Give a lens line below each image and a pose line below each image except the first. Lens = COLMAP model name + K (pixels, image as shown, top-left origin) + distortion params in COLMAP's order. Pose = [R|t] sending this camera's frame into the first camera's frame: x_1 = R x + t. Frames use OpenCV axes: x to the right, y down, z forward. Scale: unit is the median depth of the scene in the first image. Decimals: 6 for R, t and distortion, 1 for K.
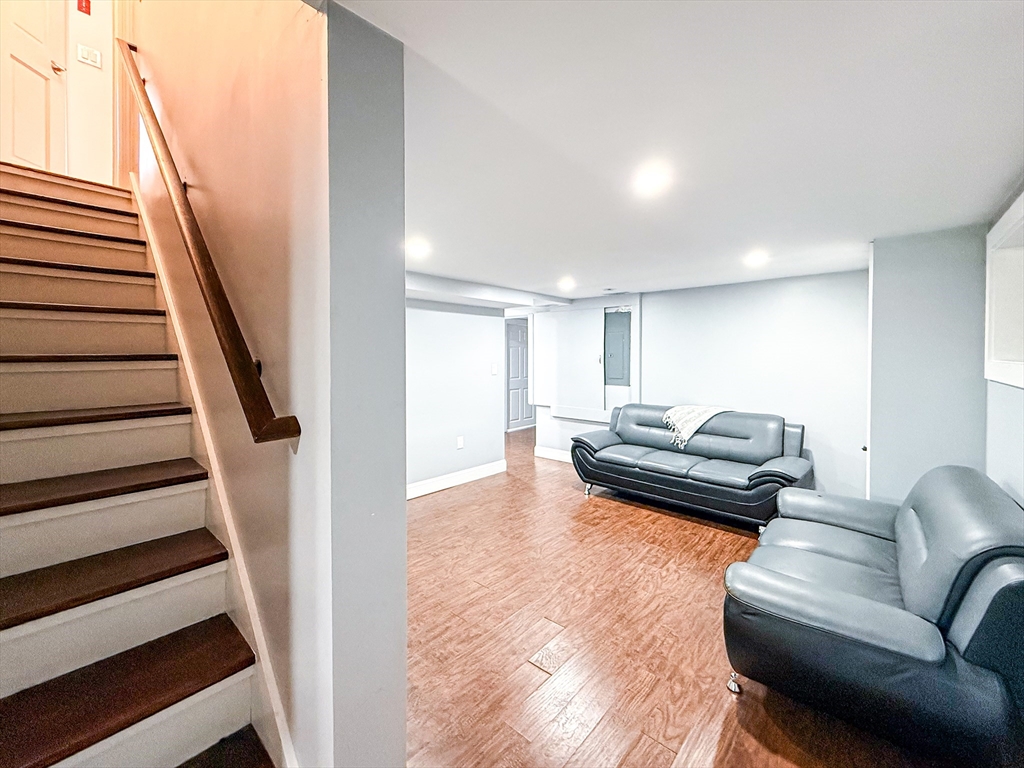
lens RADIAL K [[409.5, 0, 505.4], [0, 409.5, 358.2], [0, 0, 1]] dist [0.000600, -0.000195]
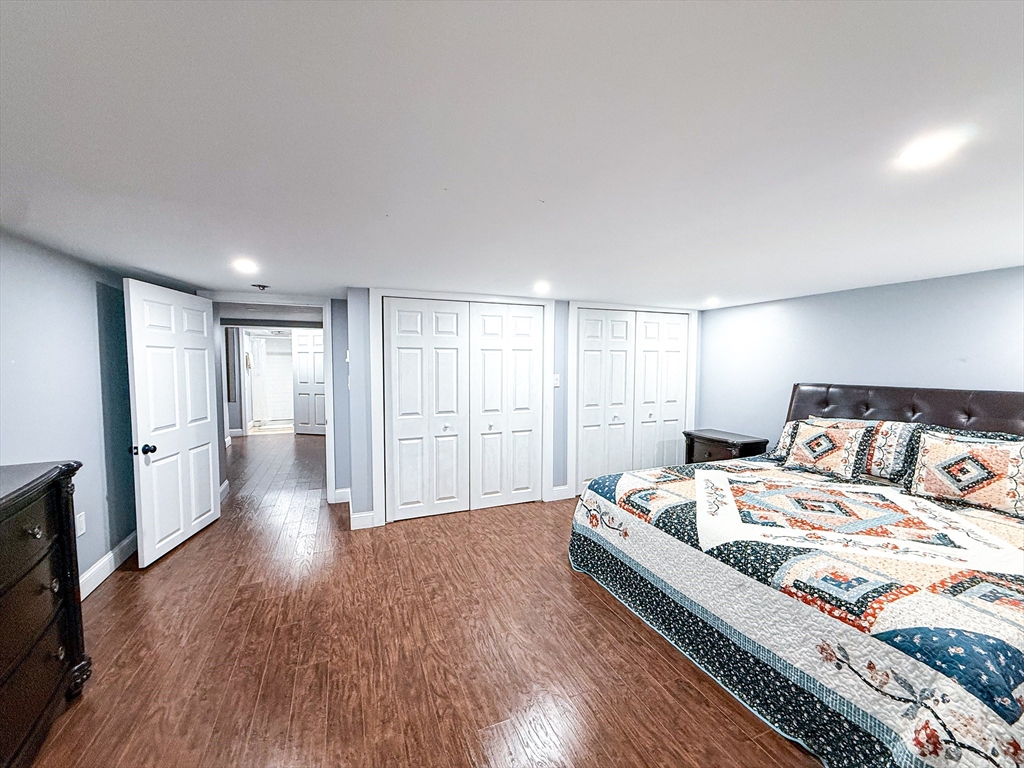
lens RADIAL K [[409.5, 0, 511.4], [0, 409.5, 384.0], [0, 0, 1]] dist [0.000600, -0.000195]
pose [[-0.411417, 0.050027, -0.910073, 1.318323], [-0.013397, 0.998053, 0.060920, -0.004200], [0.911349, 0.037256, -0.409946, 1.599950]]
